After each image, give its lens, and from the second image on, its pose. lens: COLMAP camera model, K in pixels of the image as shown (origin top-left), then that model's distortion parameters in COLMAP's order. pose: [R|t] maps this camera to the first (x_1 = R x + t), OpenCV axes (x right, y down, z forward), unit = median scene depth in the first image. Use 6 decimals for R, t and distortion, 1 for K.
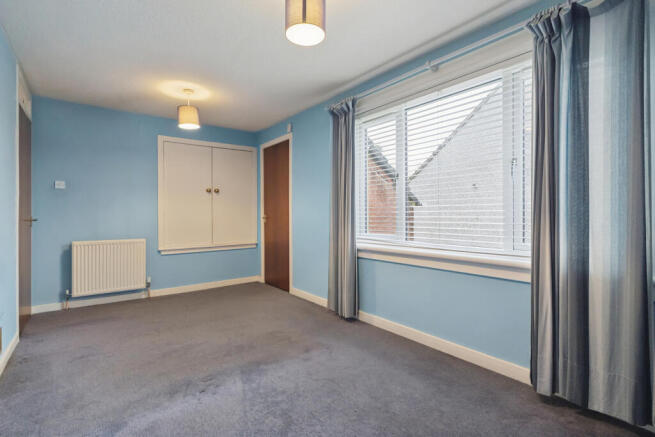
lens RADIAL K [[319.9, 0, 324.2], [0, 319.9, 217.3], [0, 0, 1]] dist [0.006386, -0.000180]
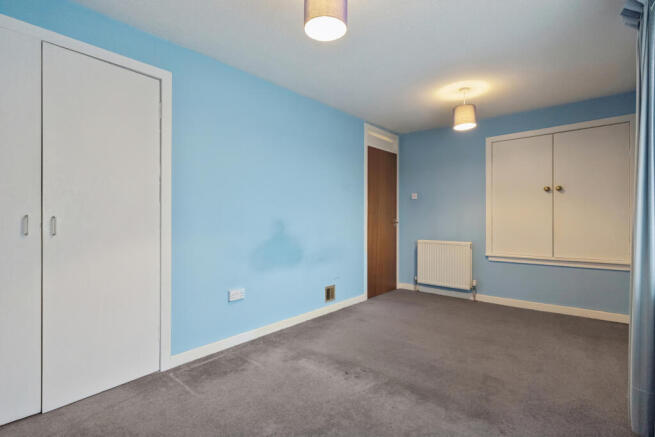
lens RADIAL K [[319.9, 0, 326.7], [0, 319.9, 221.7], [0, 0, 1]] dist [0.006386, -0.000180]
pose [[0.204866, 0.014390, -0.978684, 0.398451], [-0.009577, 0.999874, 0.012697, -0.009589], [0.978743, 0.006772, 0.204978, 0.377996]]
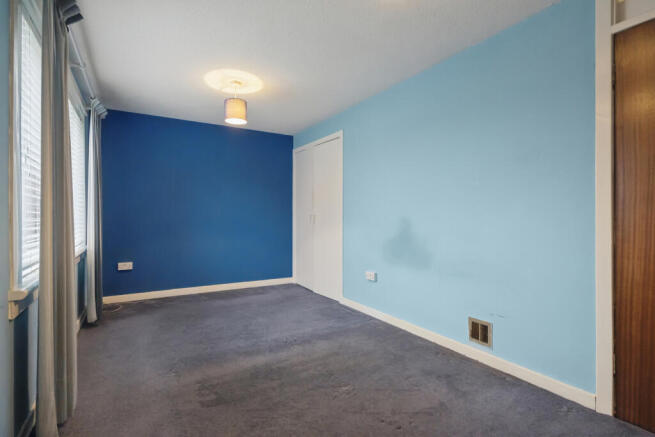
lens RADIAL K [[319.9, 0, 329.4], [0, 319.9, 215.8], [0, 0, 1]] dist [0.006386, -0.000180]
pose [[-0.996977, -0.001193, 0.077694, -0.353369], [0.000319, 0.999811, 0.019447, -0.025988], [-0.077702, 0.019413, -0.996788, 1.317020]]
